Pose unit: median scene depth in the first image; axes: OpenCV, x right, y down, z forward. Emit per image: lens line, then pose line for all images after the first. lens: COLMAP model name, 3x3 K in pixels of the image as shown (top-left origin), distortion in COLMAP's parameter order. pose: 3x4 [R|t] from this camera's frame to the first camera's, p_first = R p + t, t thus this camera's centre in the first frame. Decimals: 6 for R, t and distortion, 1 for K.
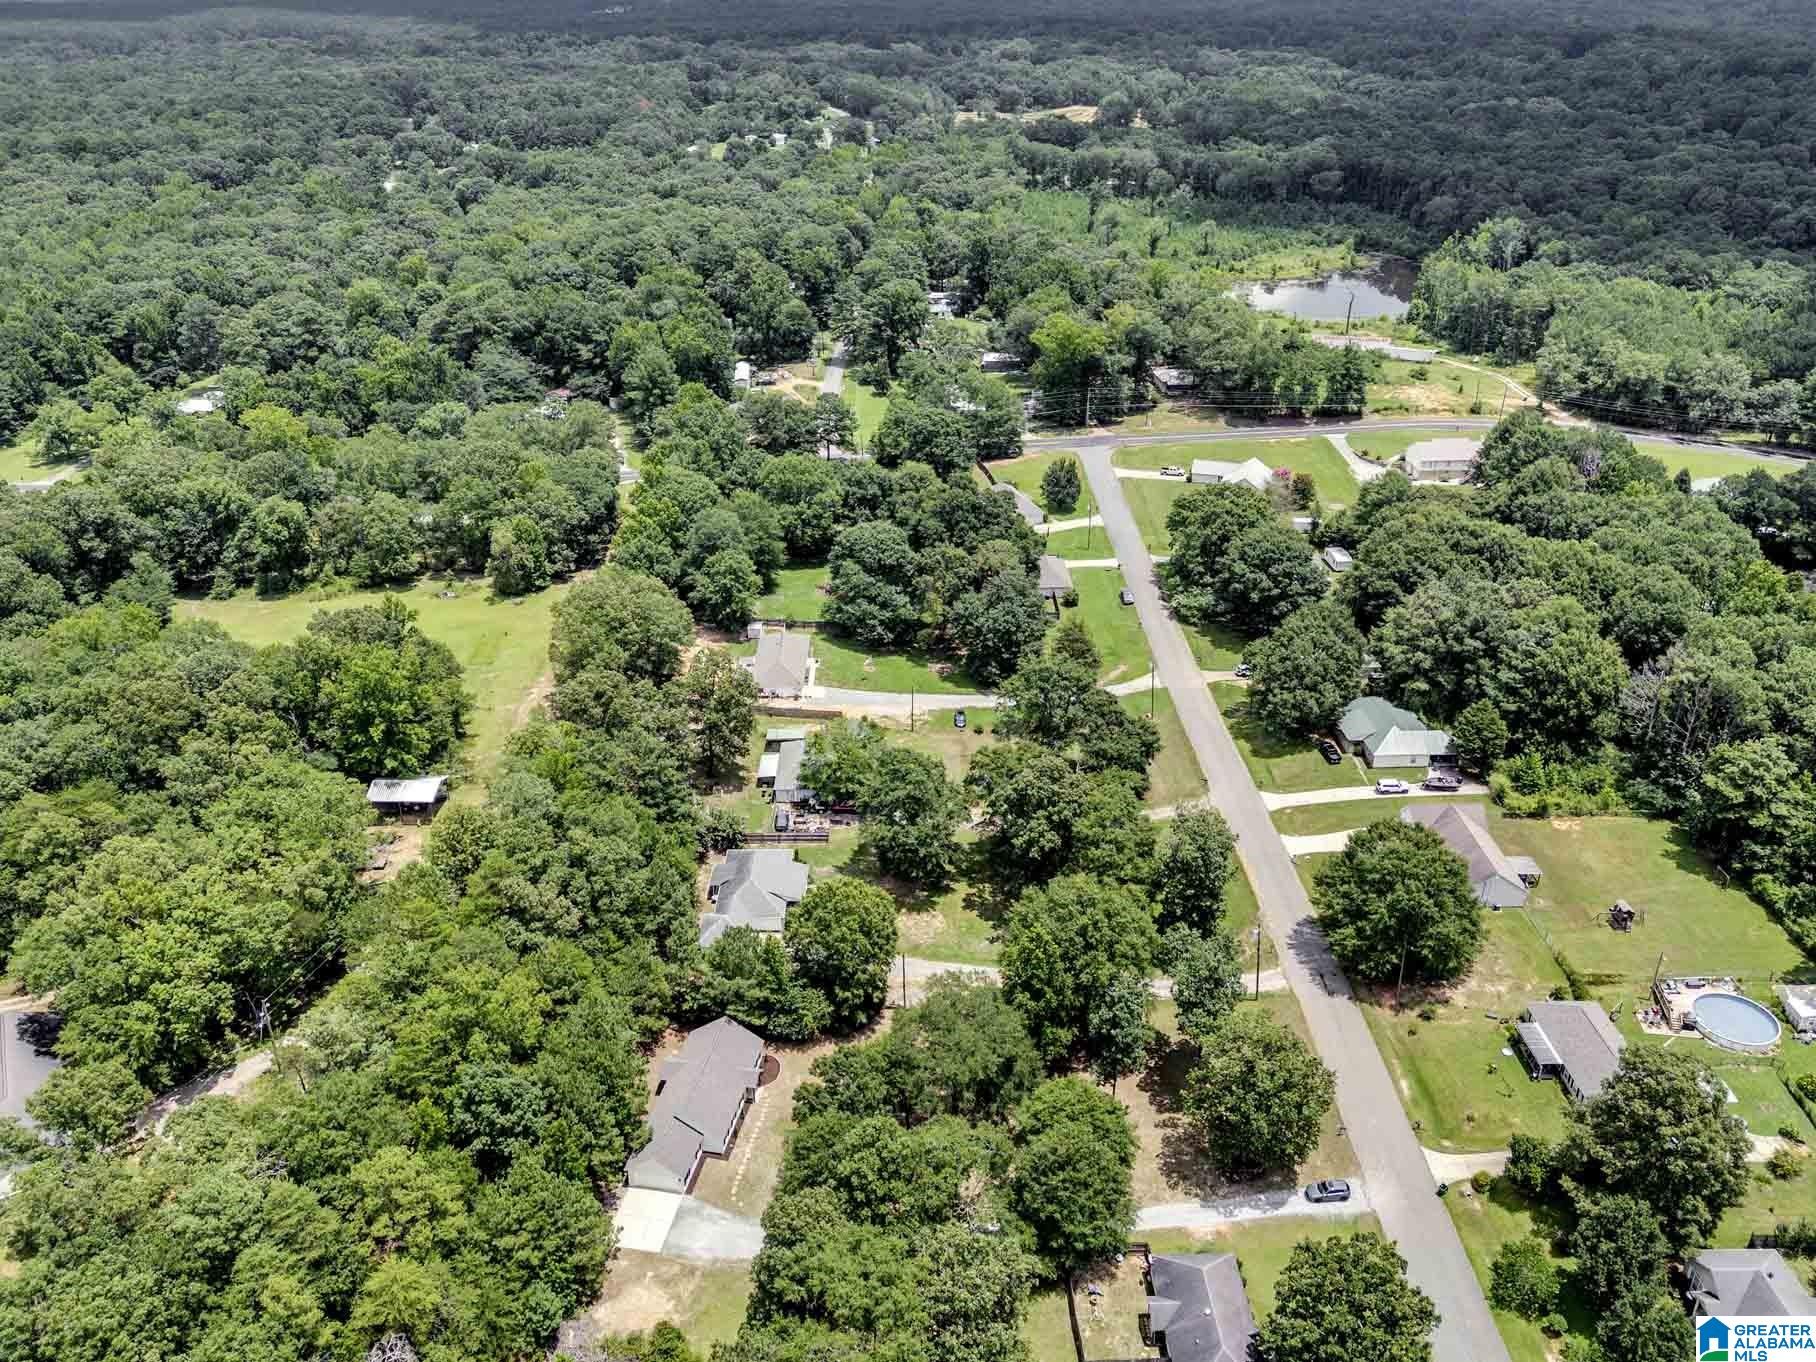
lens RADIAL K [[1320.1, 0, 901.1], [0, 1320.1, 677.8], [0, 0, 1]] dist [0.077524, -0.077312]
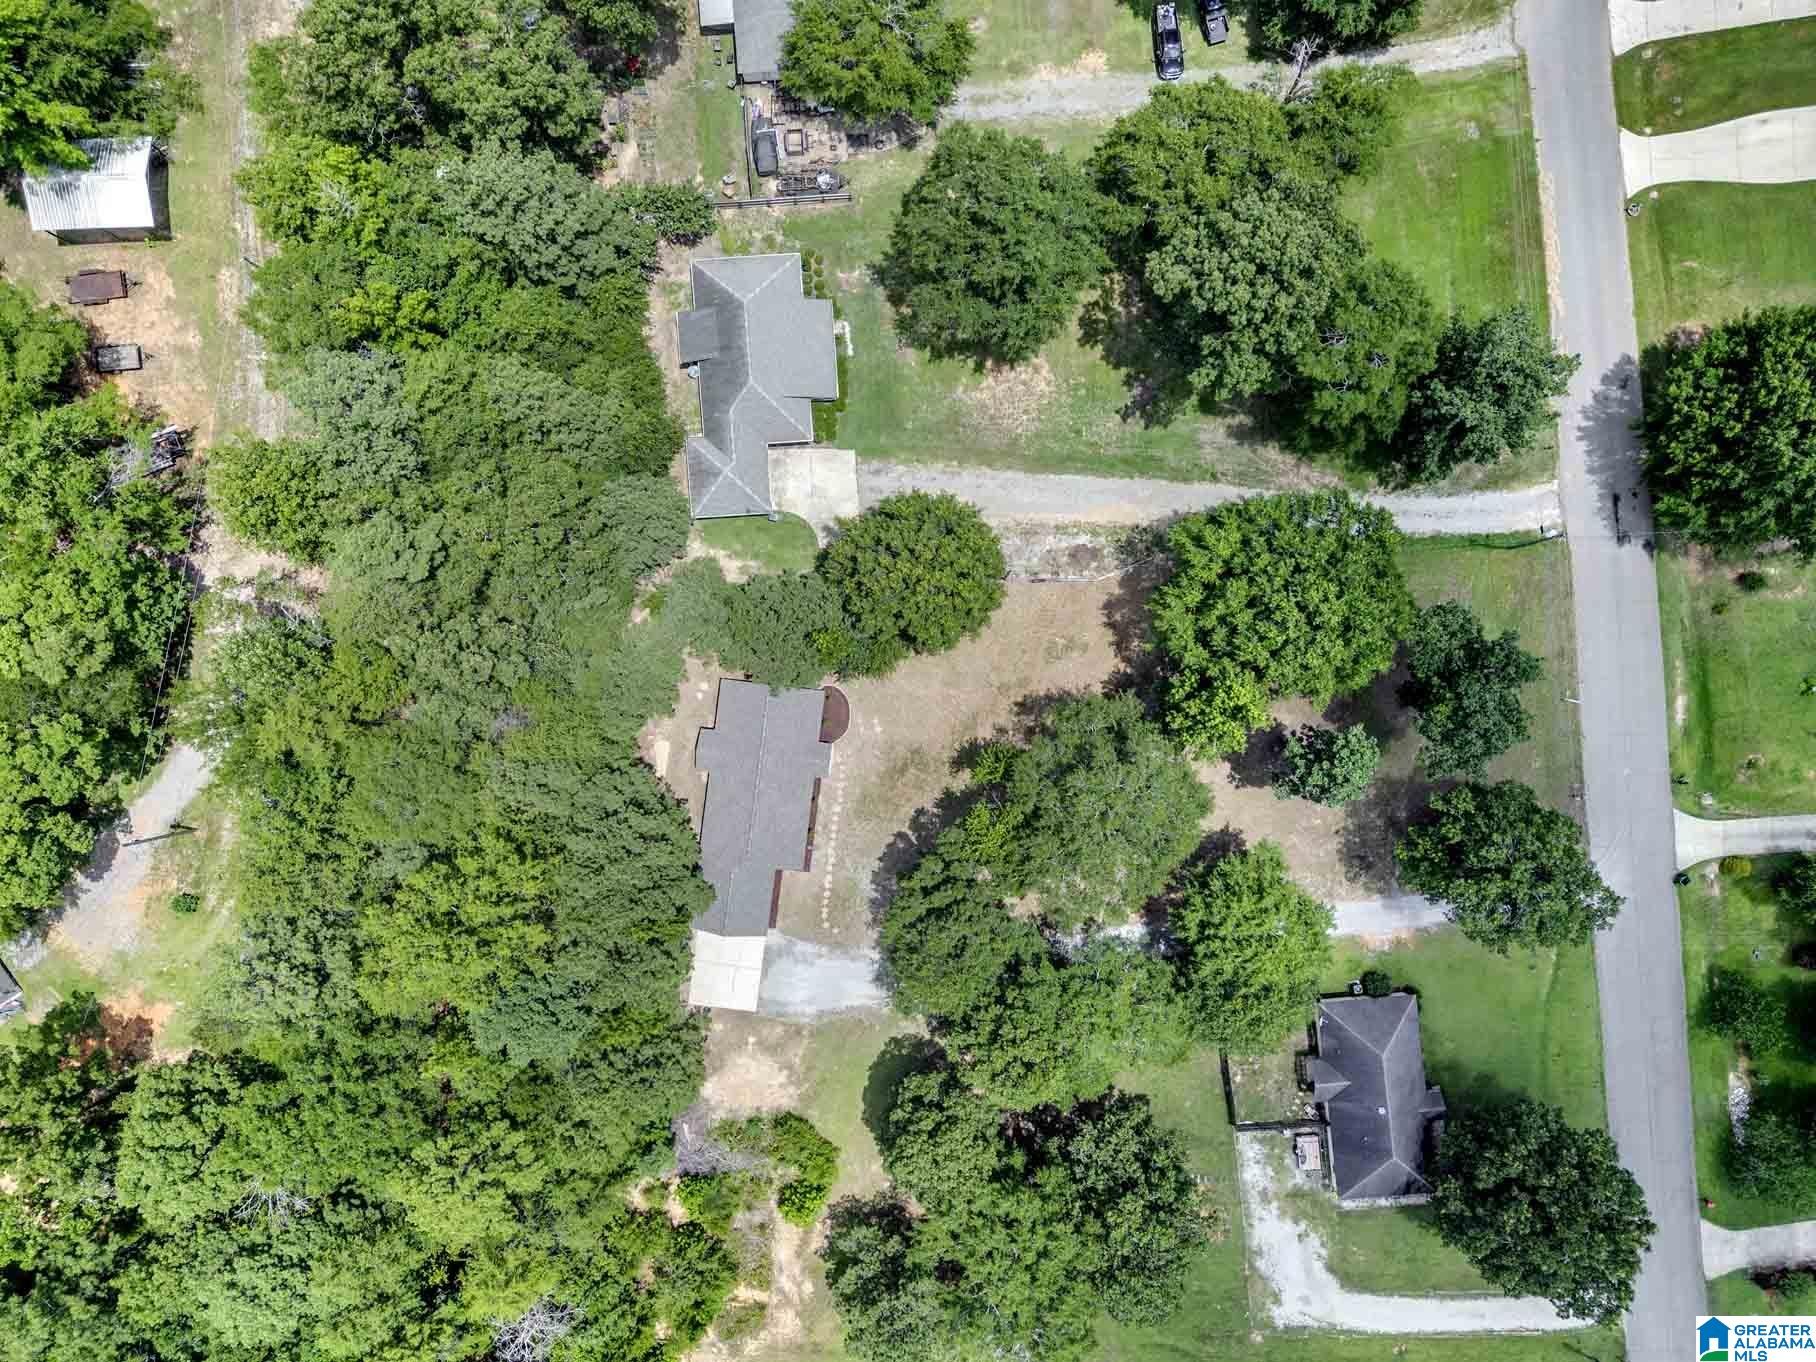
lens RADIAL K [[1320.1, 0, 901.1], [0, 1320.1, 677.8], [0, 0, 1]] dist [0.077524, -0.077312]
pose [[0.997561, -0.069682, -0.004000, -0.061209], [0.036943, 0.478519, 0.877300, -0.400097], [-0.059218, -0.875308, 0.479926, 0.702861]]
